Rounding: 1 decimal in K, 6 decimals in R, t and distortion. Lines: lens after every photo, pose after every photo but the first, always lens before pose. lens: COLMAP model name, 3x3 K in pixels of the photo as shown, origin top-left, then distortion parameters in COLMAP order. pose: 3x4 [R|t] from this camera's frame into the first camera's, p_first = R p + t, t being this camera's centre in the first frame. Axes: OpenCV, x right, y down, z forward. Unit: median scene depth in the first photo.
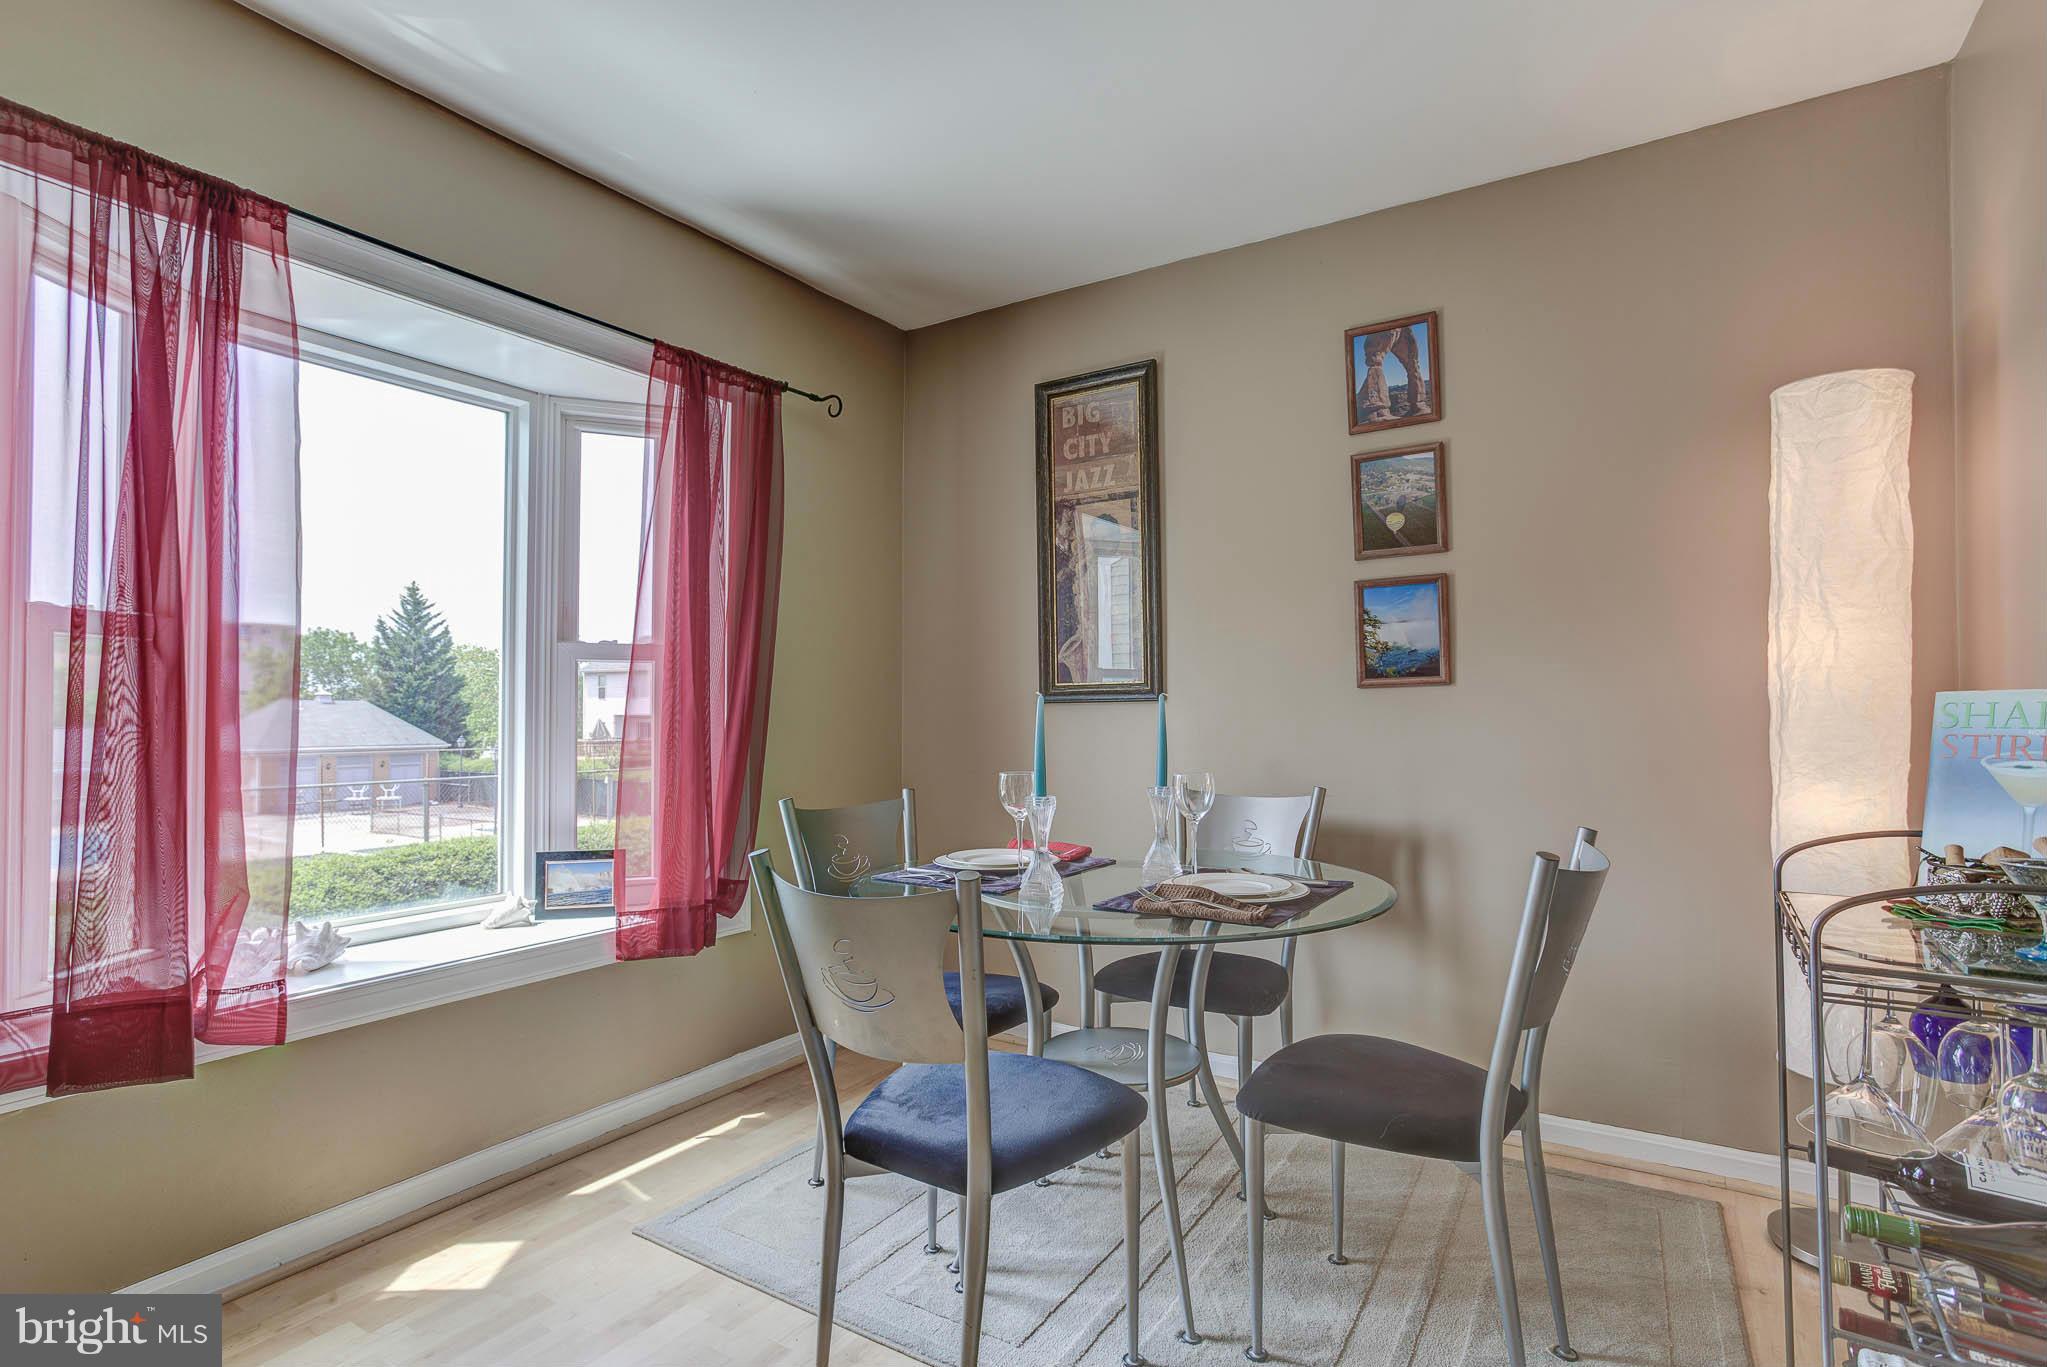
lens RADIAL K [[1007.3, 0, 1041.0], [0, 1007.3, 671.8], [0, 0, 1]] dist [0.006634, 0.002108]
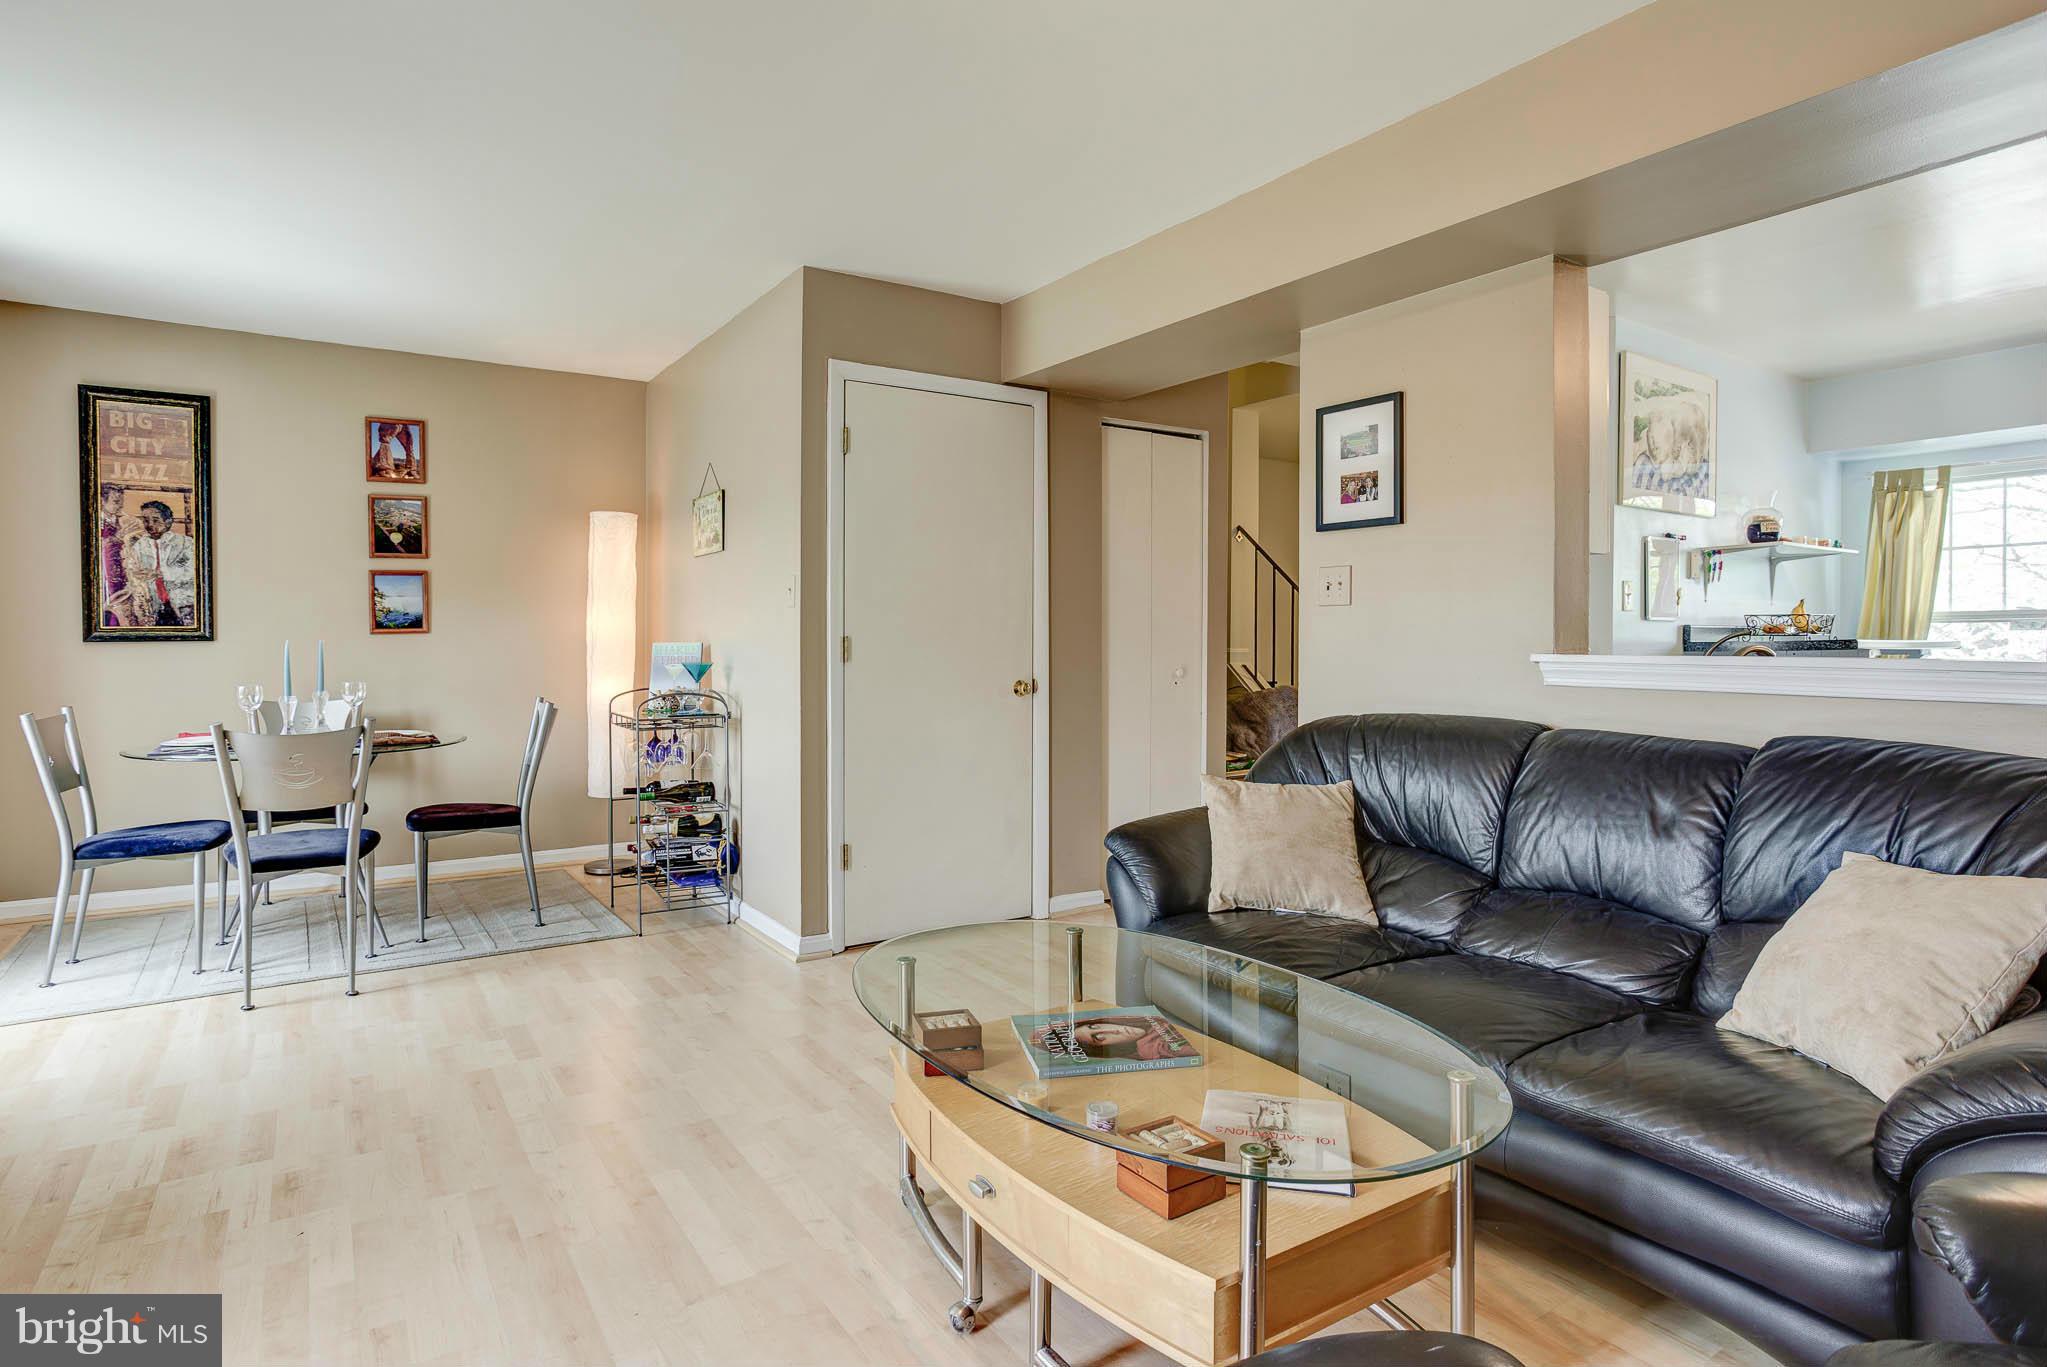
lens RADIAL K [[1121.2, 0, 1023.6], [0, 1121.2, 629.1], [0, 0, 1]] dist [-0.004315, 0.006441]
pose [[0.432555, 0.008464, 0.901568, -0.896700], [-0.035973, 0.999322, 0.007878, -0.046094], [-0.900890, -0.035840, 0.432566, -0.785639]]
